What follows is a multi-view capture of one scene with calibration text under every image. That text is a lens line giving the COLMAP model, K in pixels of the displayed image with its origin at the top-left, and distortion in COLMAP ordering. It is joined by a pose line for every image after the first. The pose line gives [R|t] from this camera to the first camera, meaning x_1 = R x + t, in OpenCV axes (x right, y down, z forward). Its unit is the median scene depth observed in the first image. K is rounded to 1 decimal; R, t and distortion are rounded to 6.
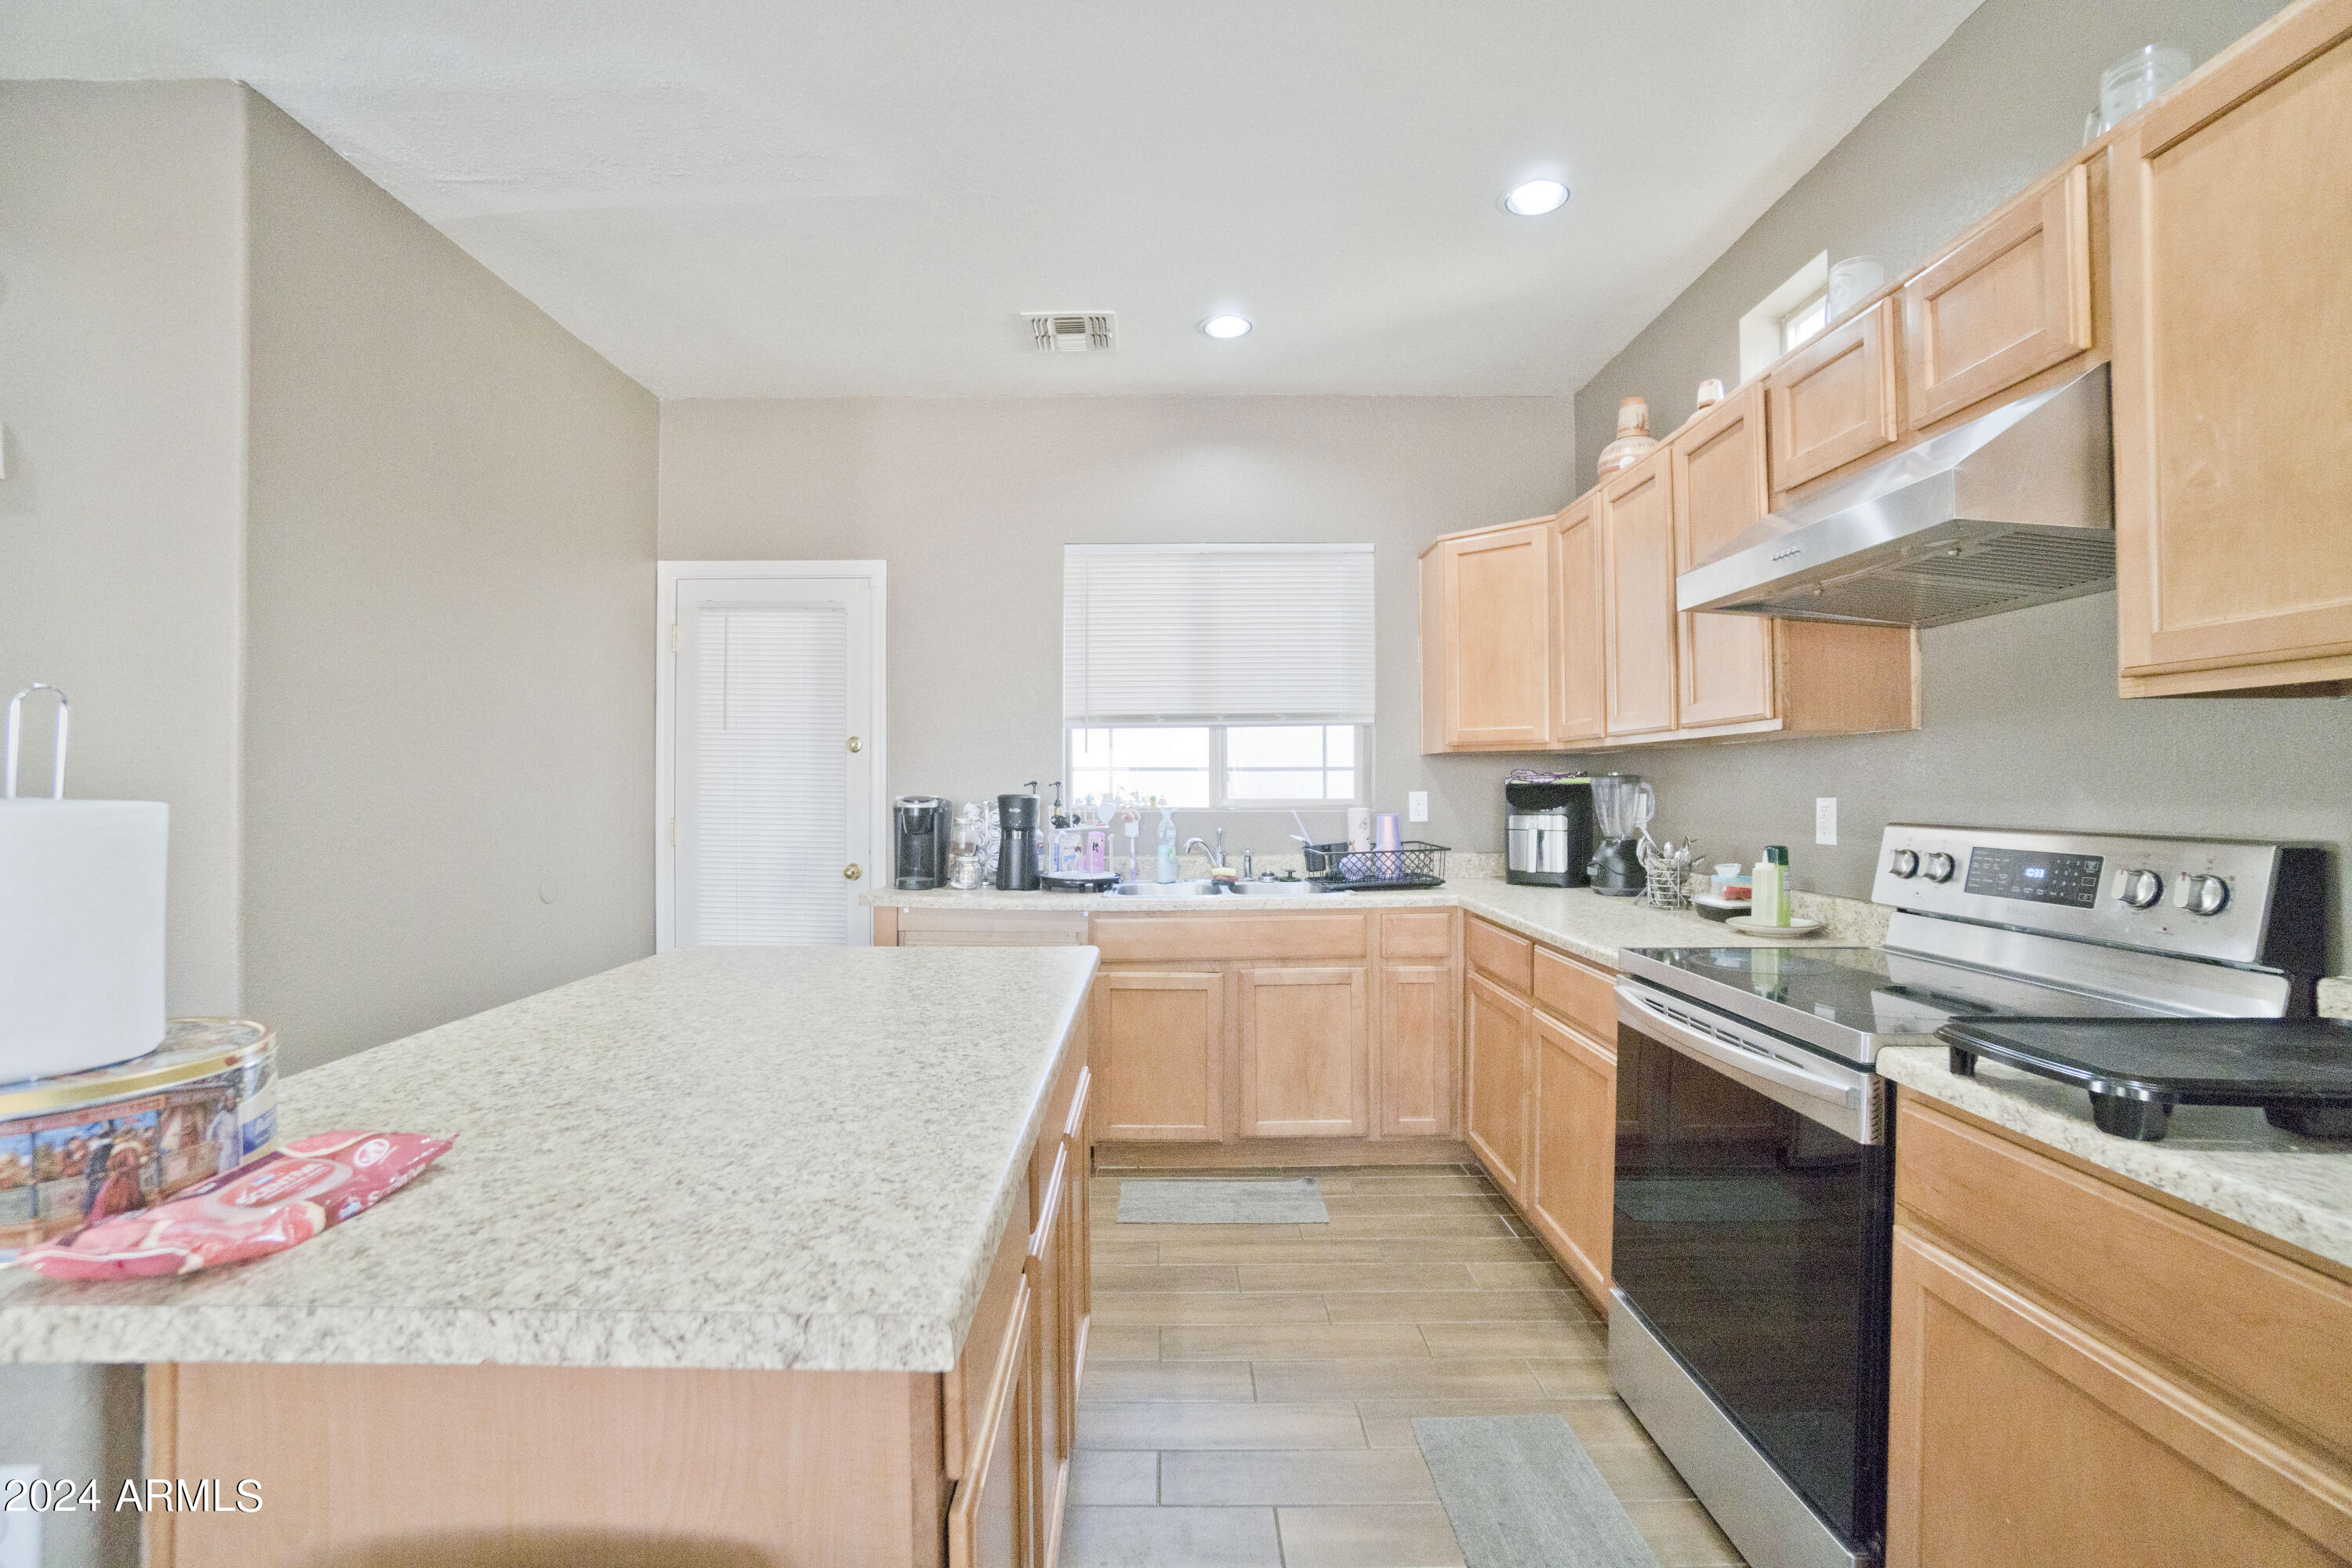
lens RADIAL K [[1036.0, 0, 1160.2], [0, 1036.0, 782.1], [0, 0, 1]] dist [-0.066319, 0.023540]
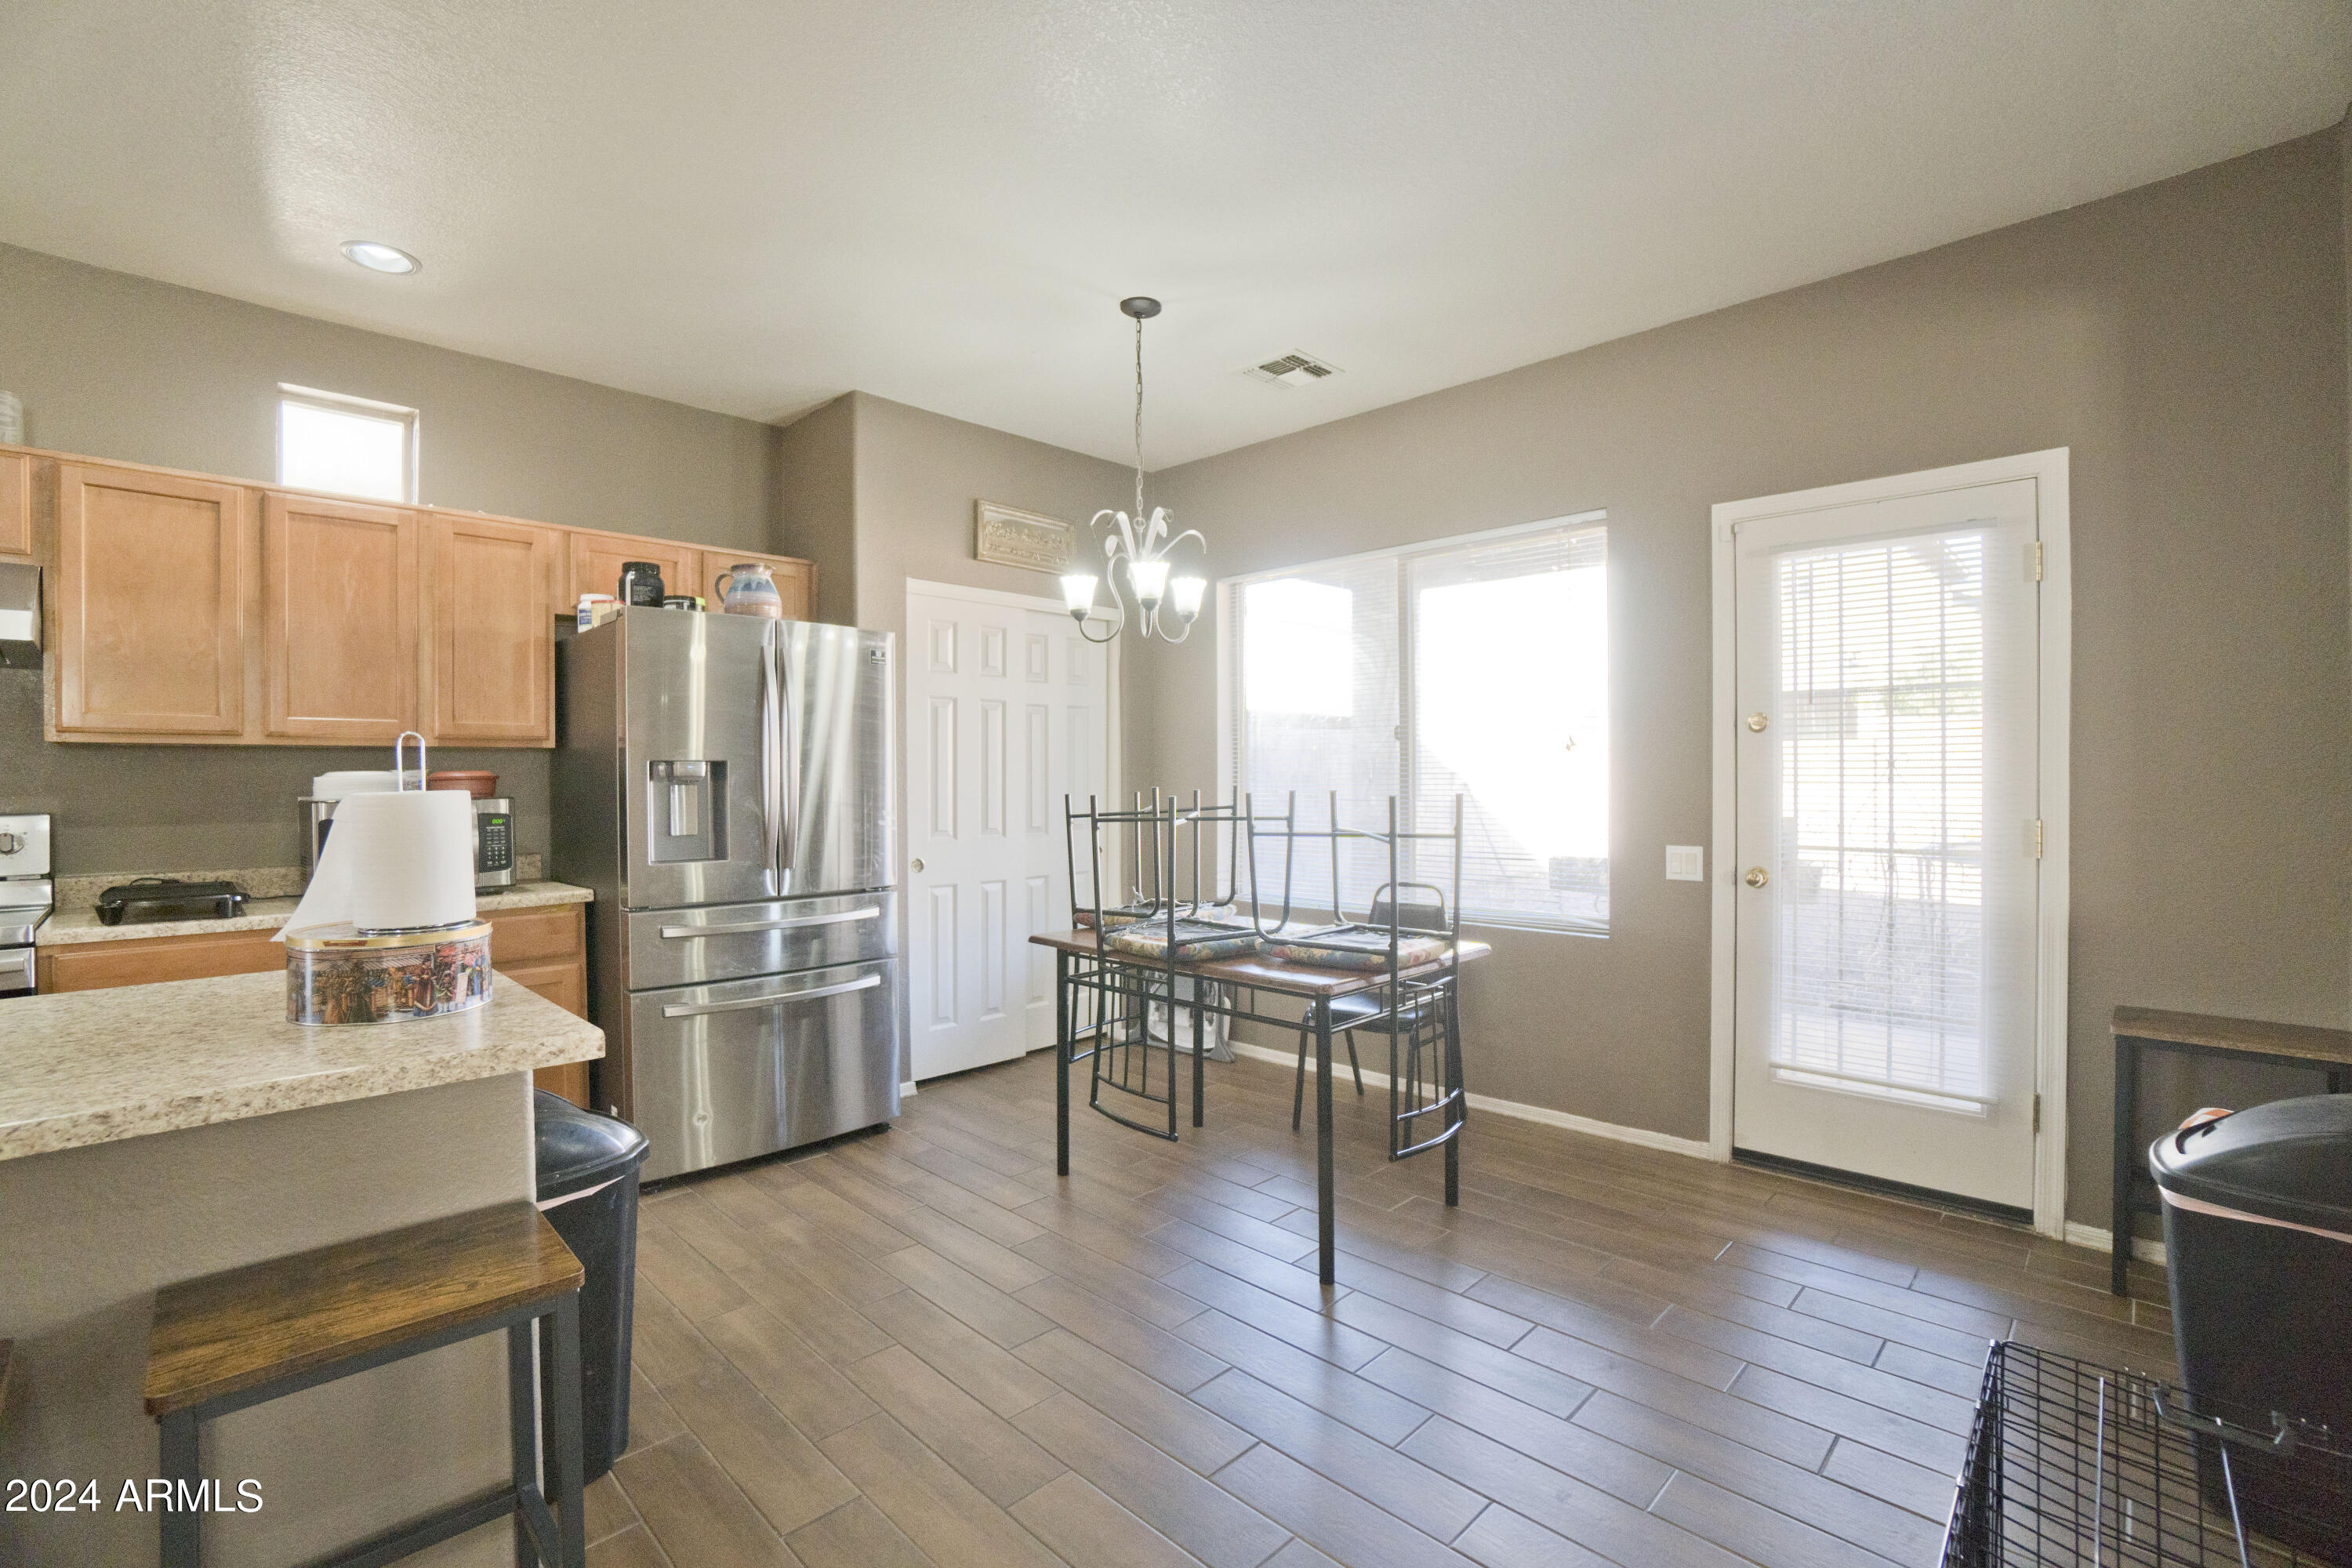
lens RADIAL K [[1036.0, 0, 1160.2], [0, 1036.0, 782.1], [0, 0, 1]] dist [-0.066319, 0.023540]
pose [[-0.712573, 0.002277, 0.701594, -0.797460], [0.003481, 0.999994, 0.000290, 0.001831], [-0.701589, 0.002648, -0.712577, 0.344778]]
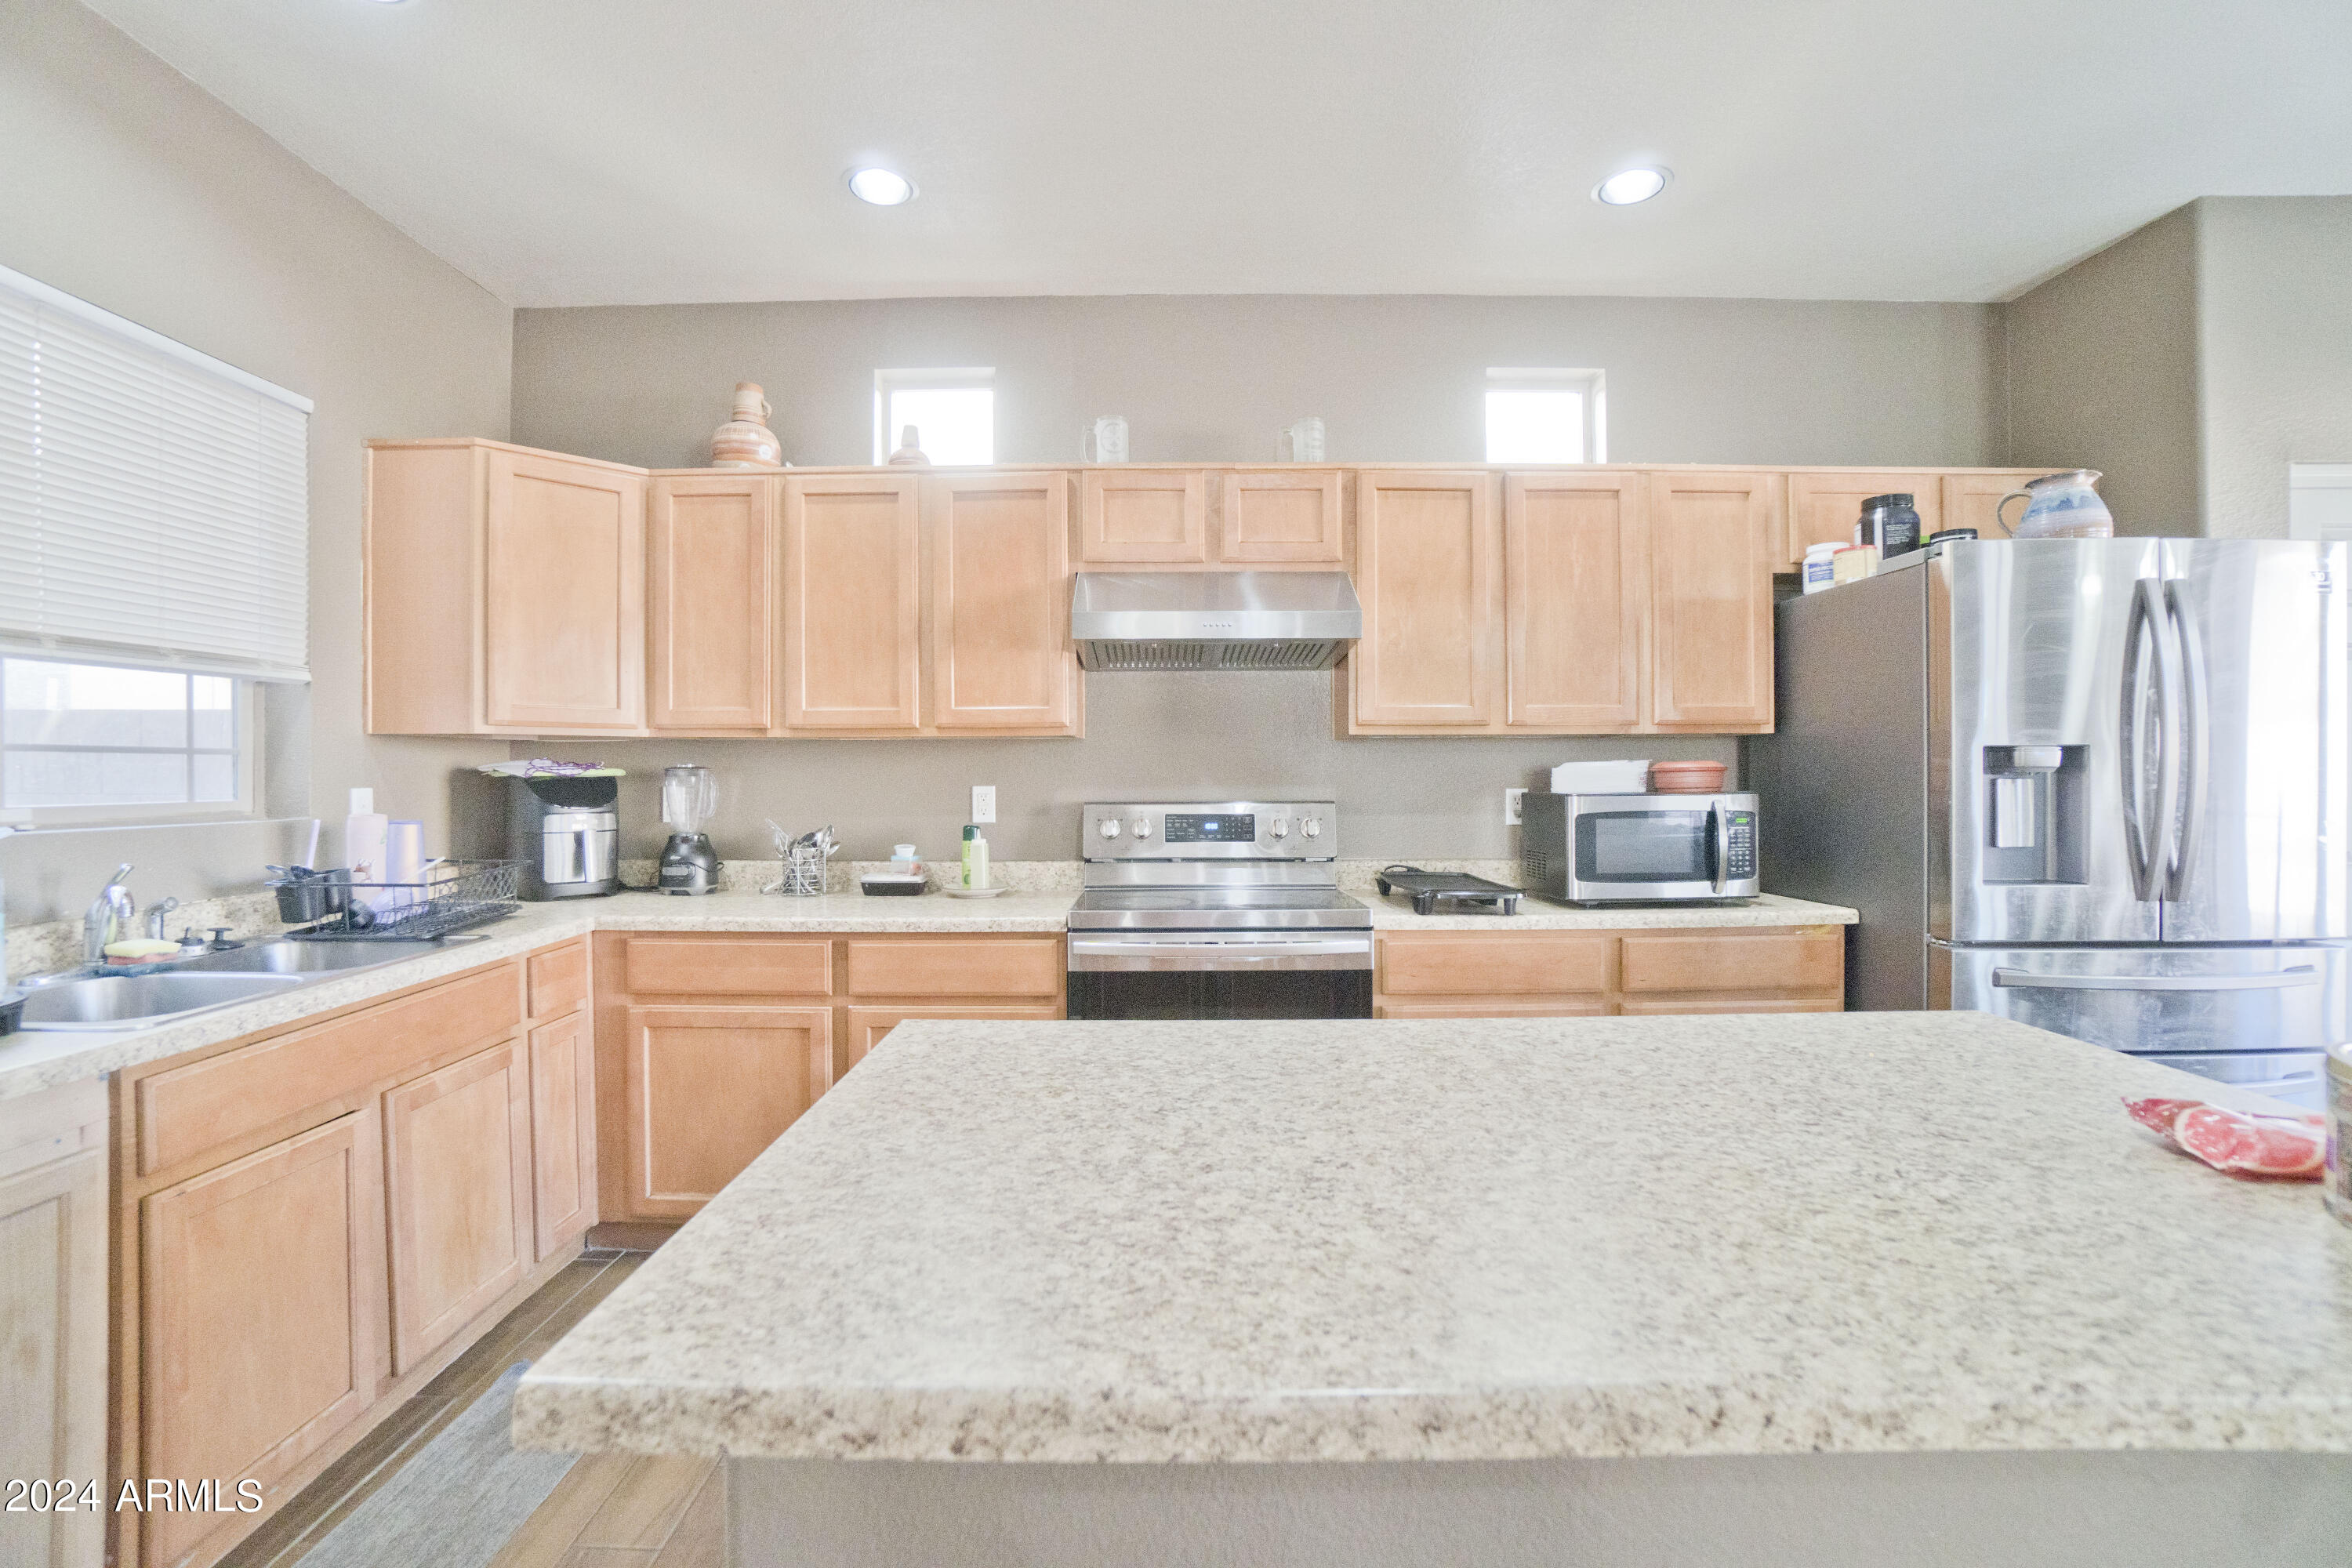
lens RADIAL K [[1036.0, 0, 1160.2], [0, 1036.0, 782.1], [0, 0, 1]] dist [-0.066319, 0.023540]
pose [[0.000987, -0.004914, 0.999987, -0.491429], [-0.001154, 0.999987, 0.004915, 0.002786], [-0.999999, -0.001159, 0.000982, 0.567725]]
